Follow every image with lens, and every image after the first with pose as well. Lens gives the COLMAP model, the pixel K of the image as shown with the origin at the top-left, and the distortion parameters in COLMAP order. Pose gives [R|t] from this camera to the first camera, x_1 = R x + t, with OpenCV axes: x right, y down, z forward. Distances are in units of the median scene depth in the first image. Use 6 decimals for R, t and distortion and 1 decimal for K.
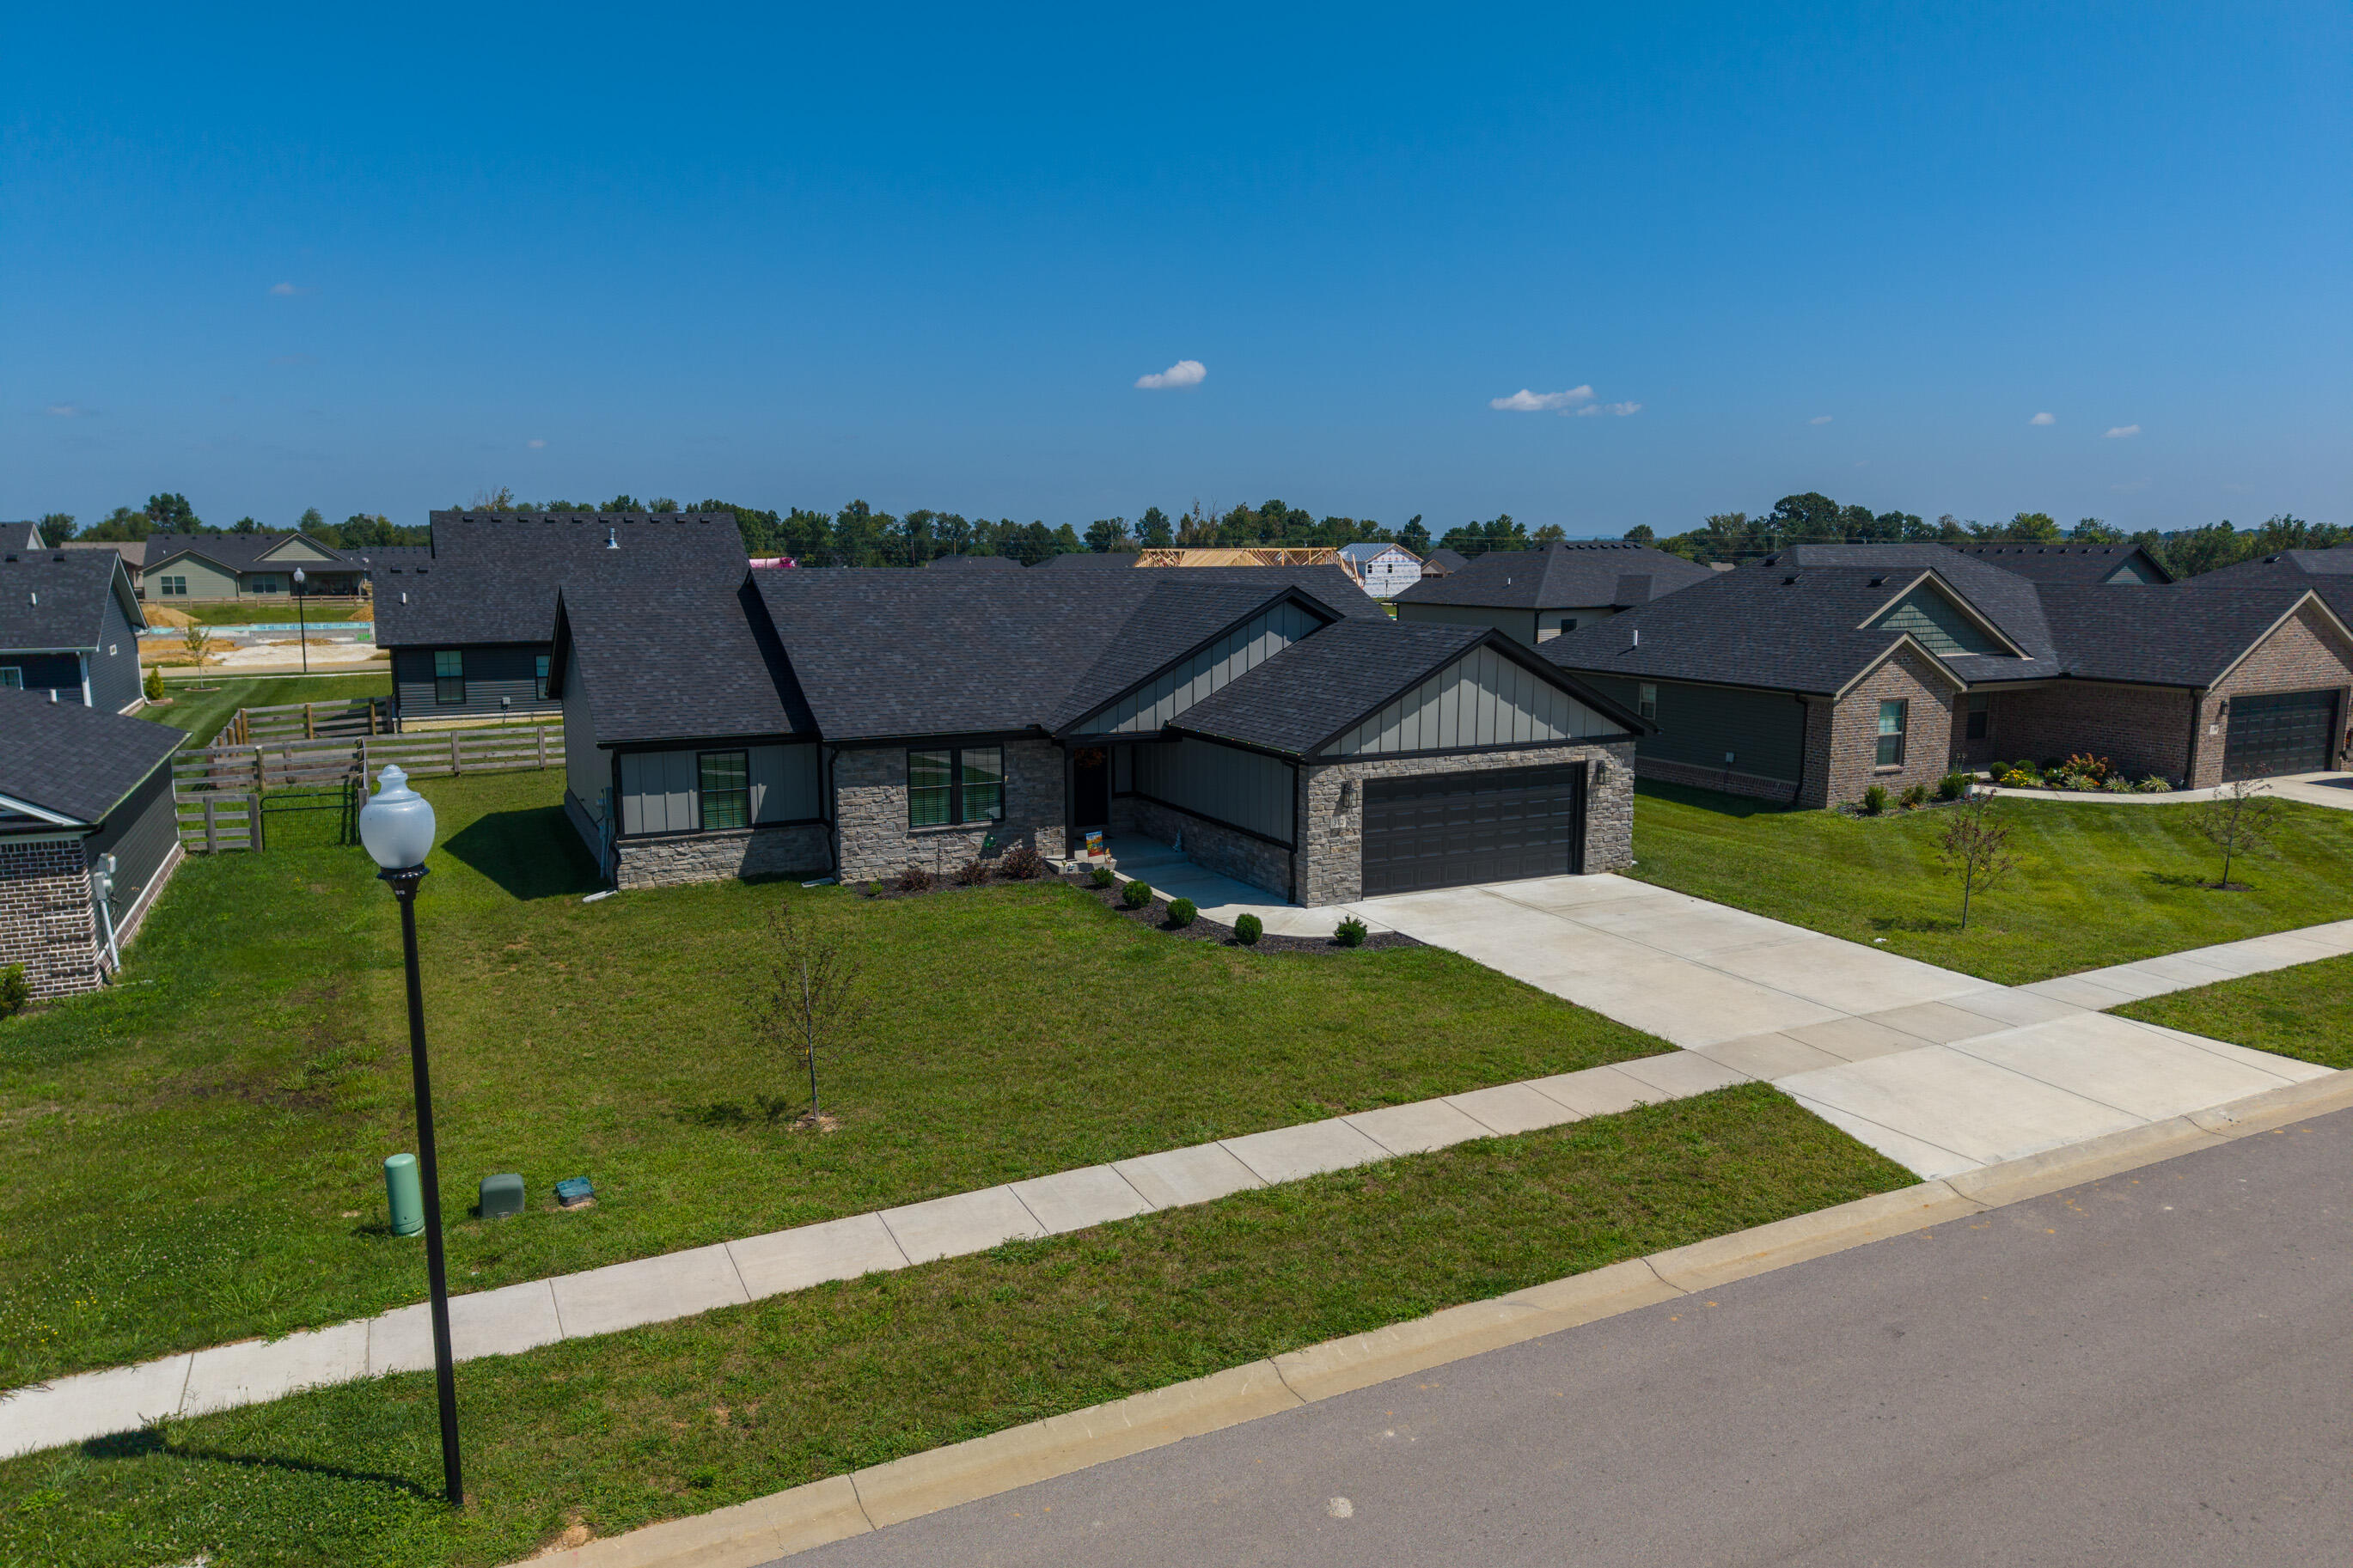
lens RADIAL K [[1575.2, 0, 1174.3], [0, 1575.2, 776.5], [0, 0, 1]] dist [0.028620, -0.031768]
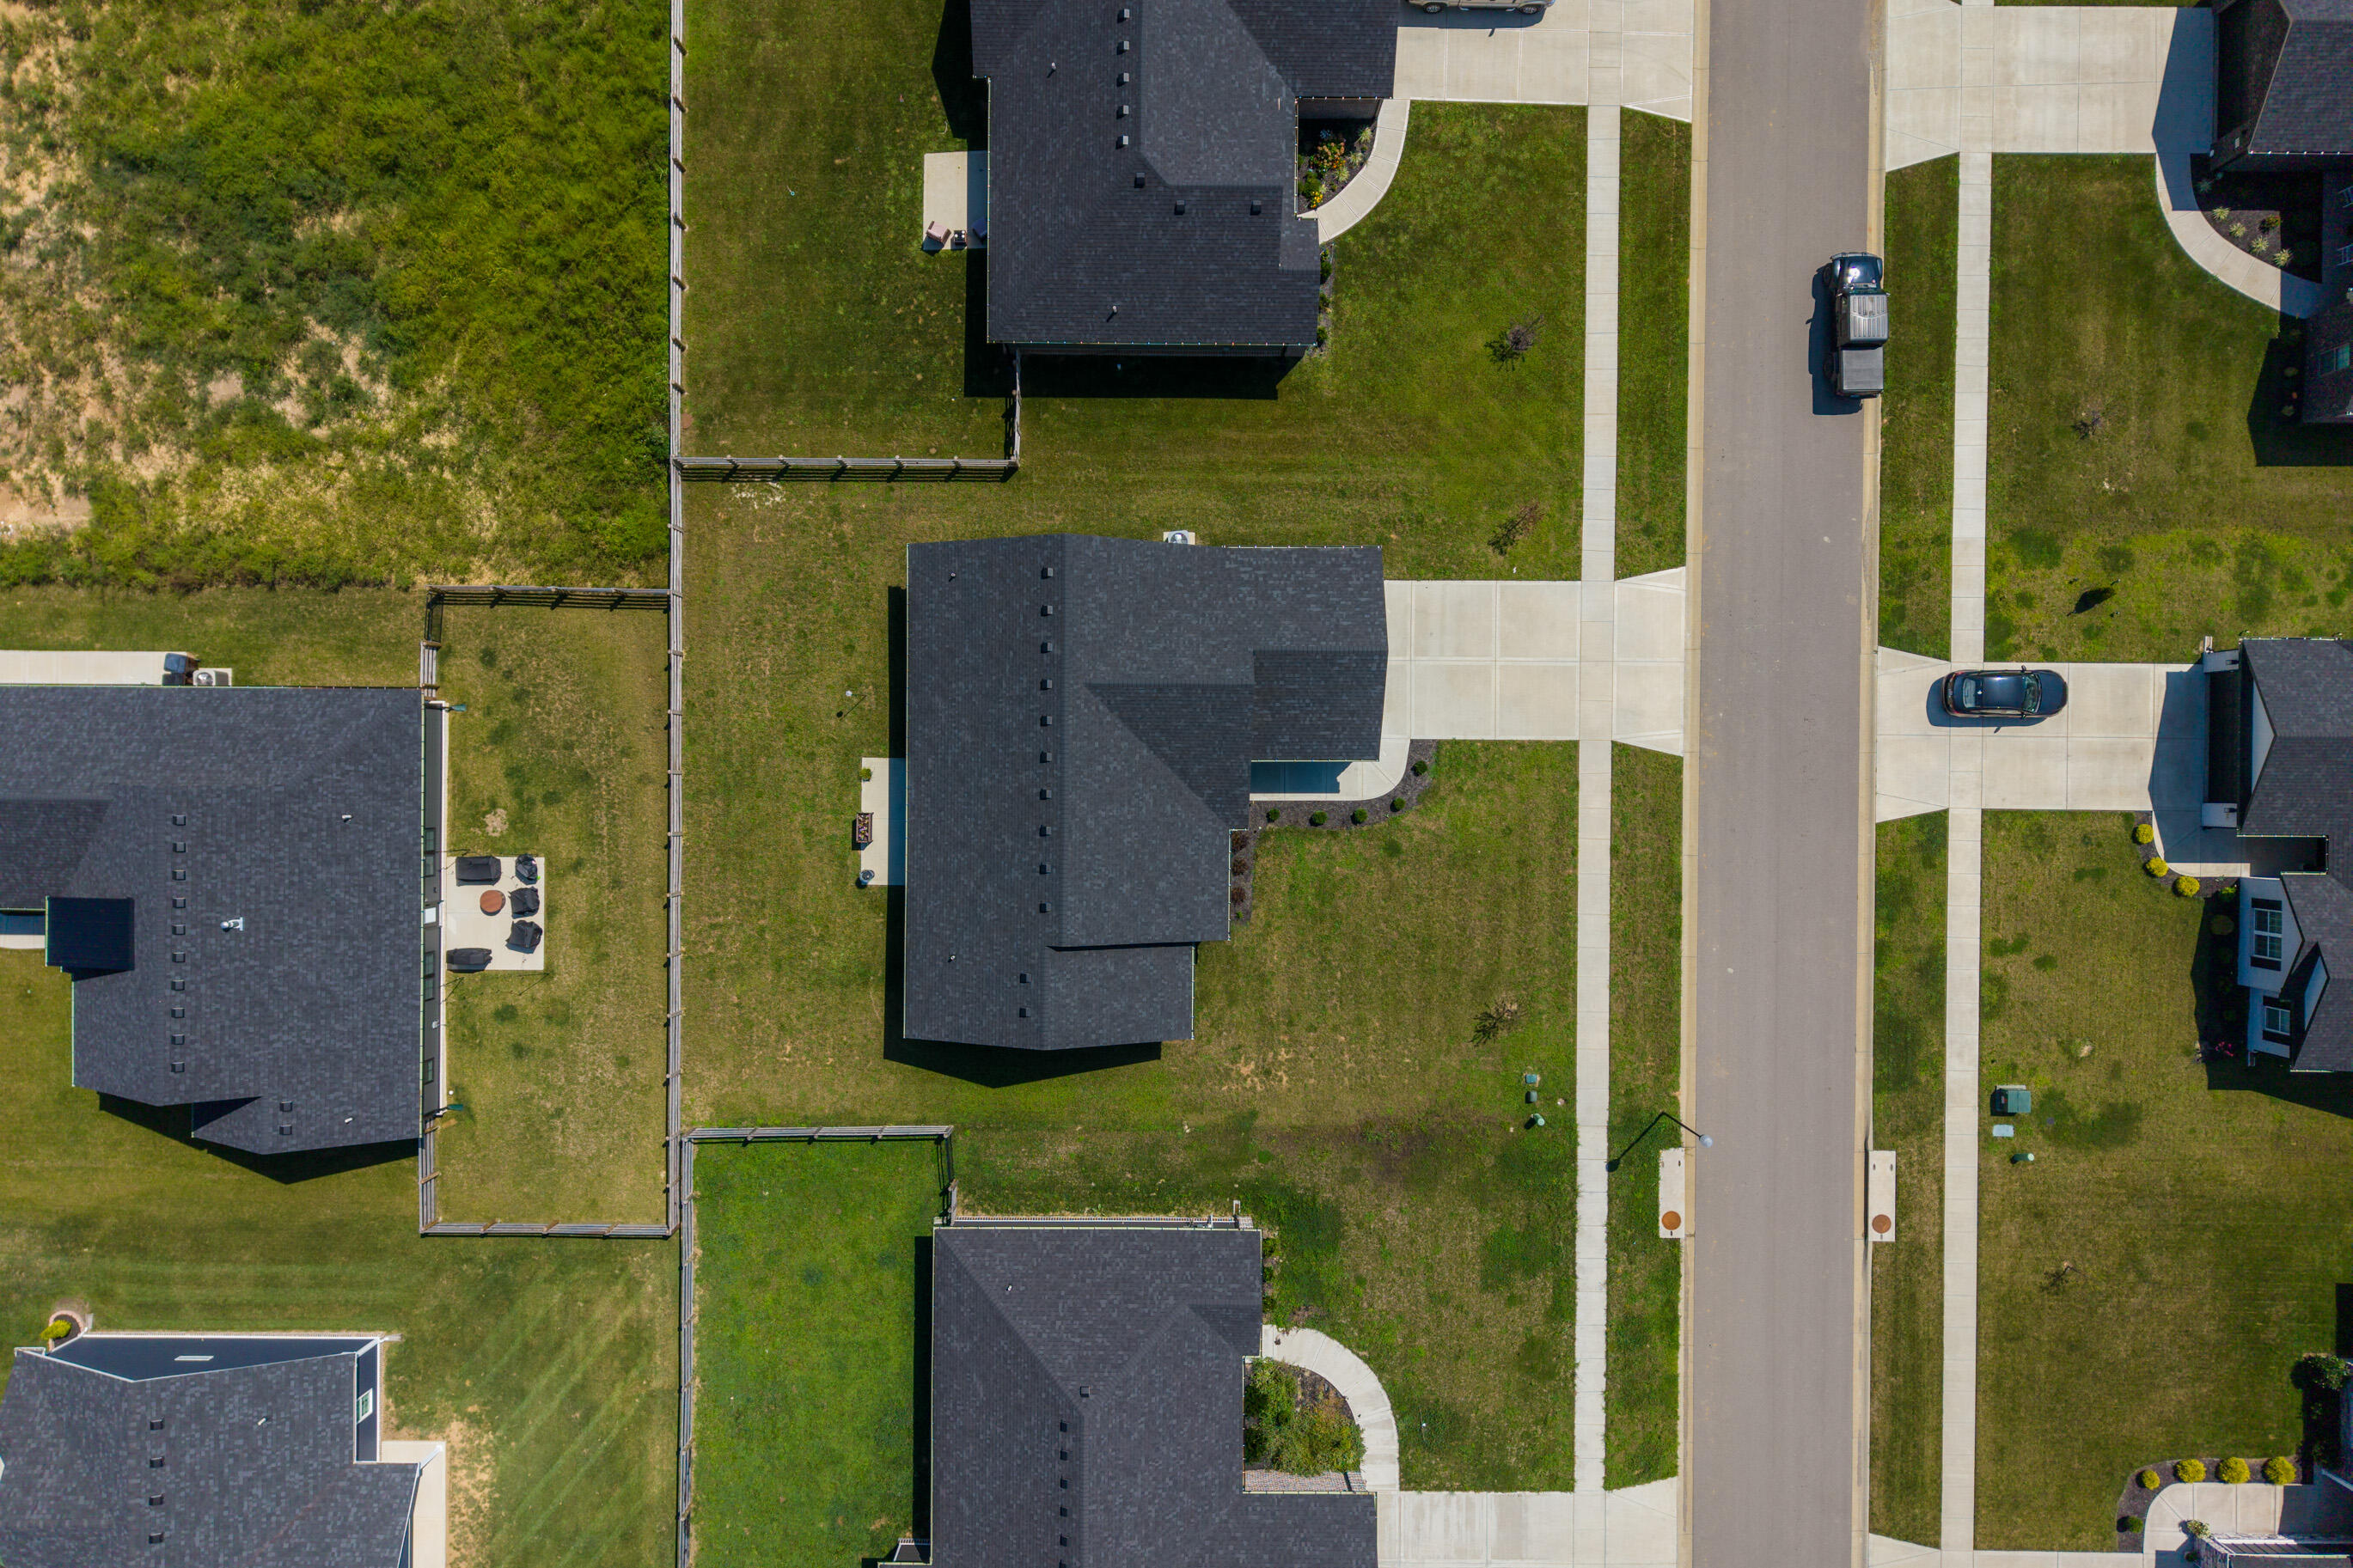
lens RADIAL K [[1575.2, 0, 1169.7], [0, 1575.2, 786.5], [0, 0, 1]] dist [0.028620, -0.031768]
pose [[0.448703, -0.893678, -0.002487, -0.078625], [0.129855, 0.062445, 0.989565, -2.256420], [-0.884197, -0.444343, 0.144067, 0.939361]]
